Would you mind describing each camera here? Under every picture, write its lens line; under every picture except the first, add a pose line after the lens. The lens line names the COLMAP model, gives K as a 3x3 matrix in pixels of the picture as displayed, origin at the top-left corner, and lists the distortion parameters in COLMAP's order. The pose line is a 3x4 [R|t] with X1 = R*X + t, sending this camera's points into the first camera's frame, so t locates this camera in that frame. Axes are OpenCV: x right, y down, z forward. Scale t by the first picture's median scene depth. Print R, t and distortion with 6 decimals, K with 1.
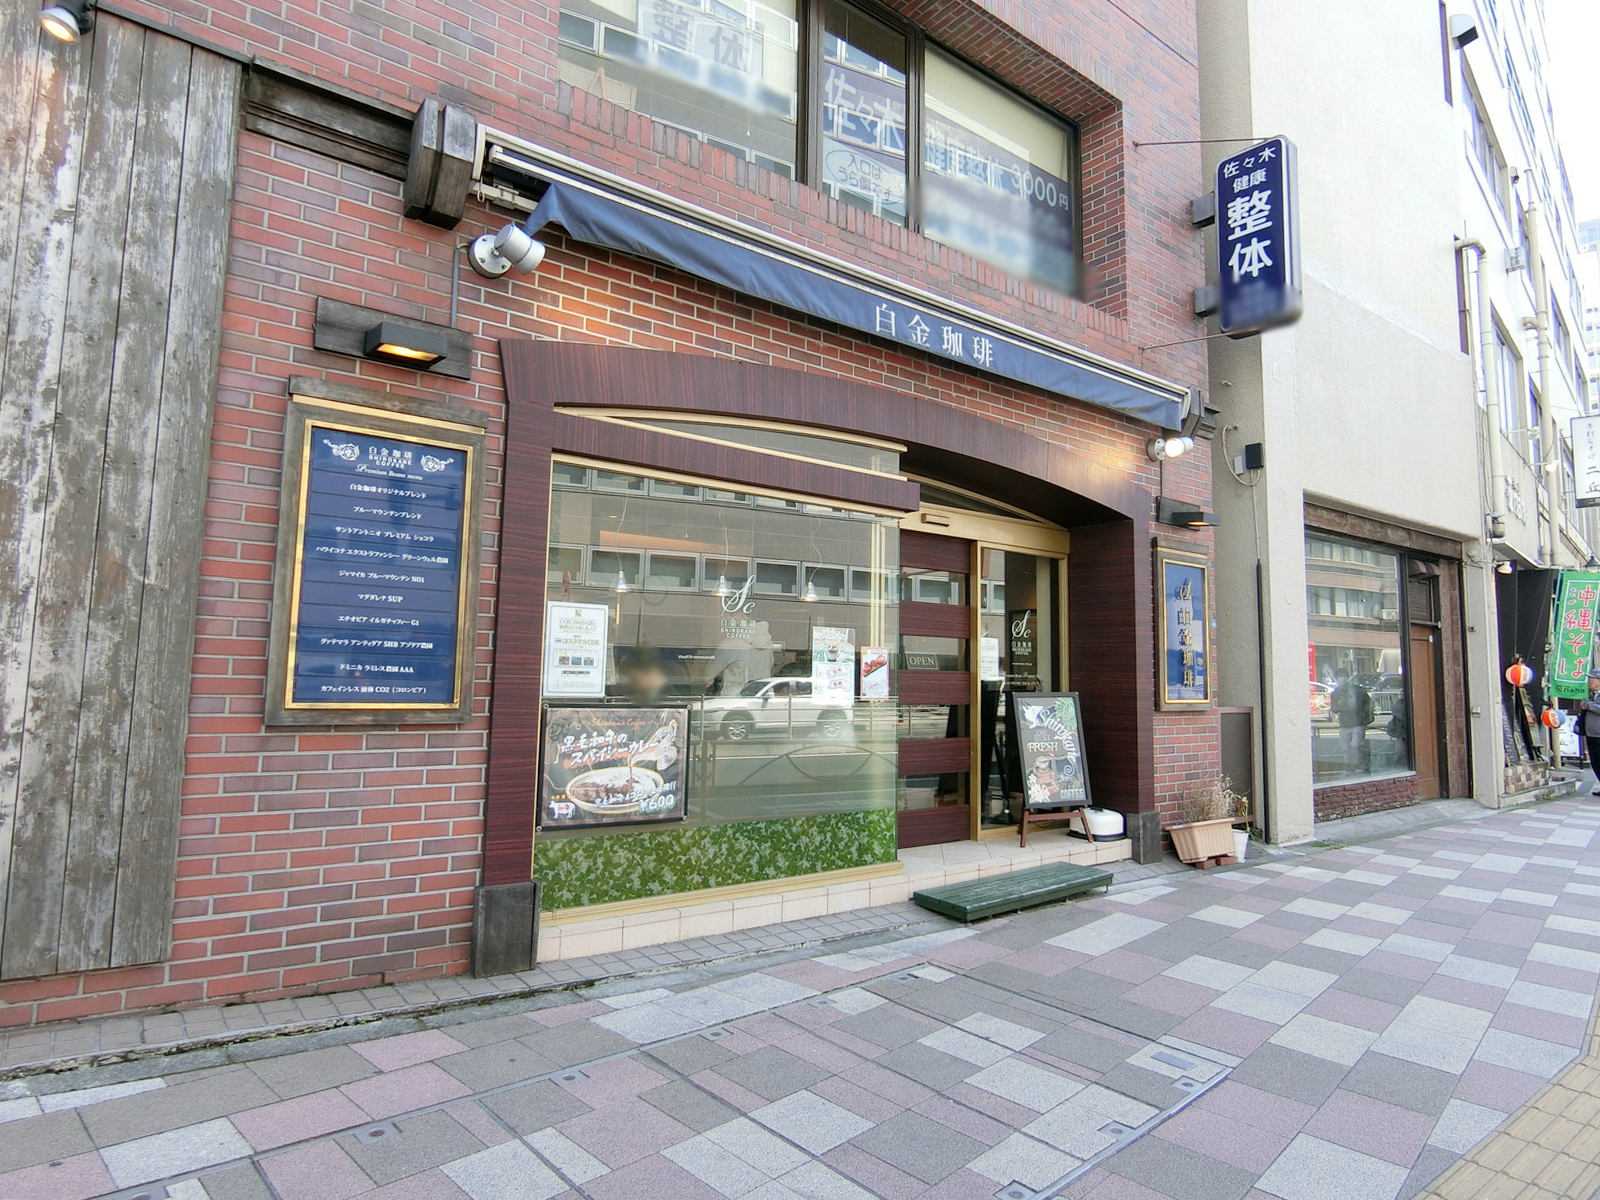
lens RADIAL K [[925.9, 0, 806.1], [0, 925.9, 601.6], [0, 0, 1]] dist [-0.011891, 0.000303]
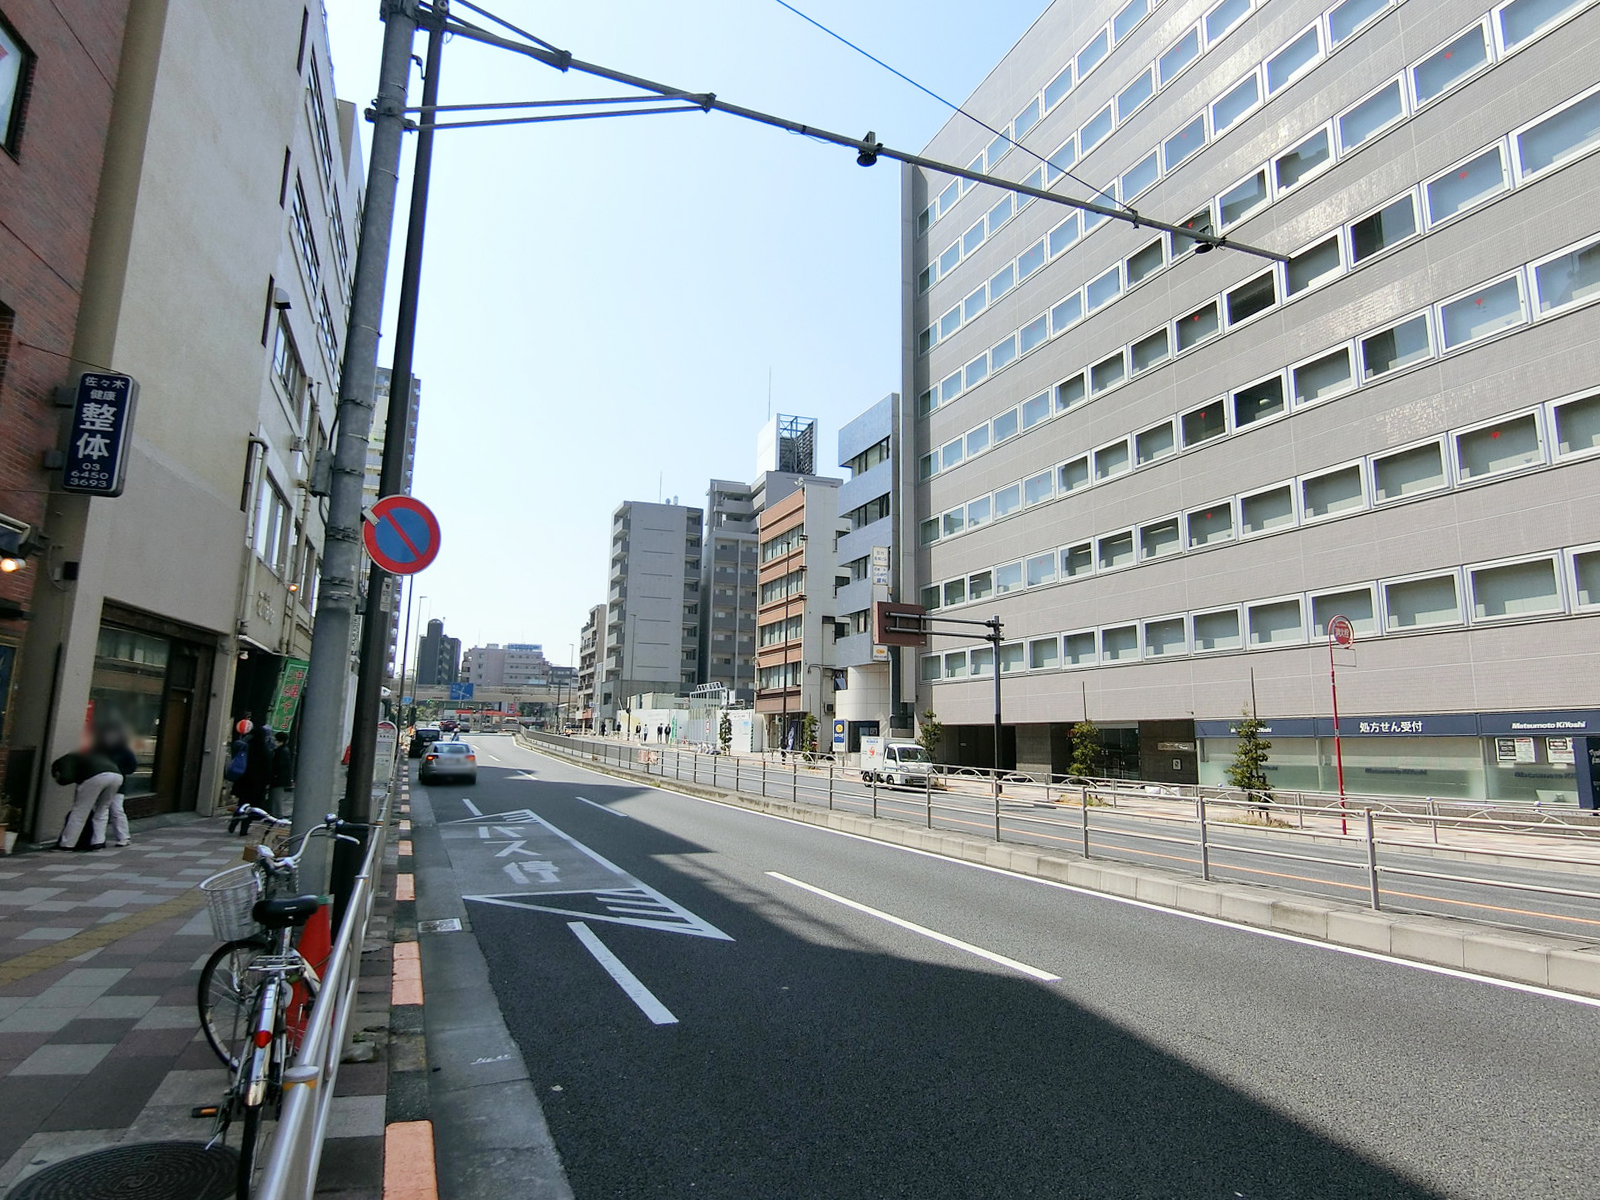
lens RADIAL K [[925.9, 0, 806.1], [0, 925.9, 601.6], [0, 0, 1]] dist [-0.011891, 0.000303]
pose [[0.407847, 0.144722, 0.901508, -0.350256], [-0.102313, 0.988384, -0.112382, -0.070428], [-0.907300, -0.046401, 0.417917, -0.676701]]
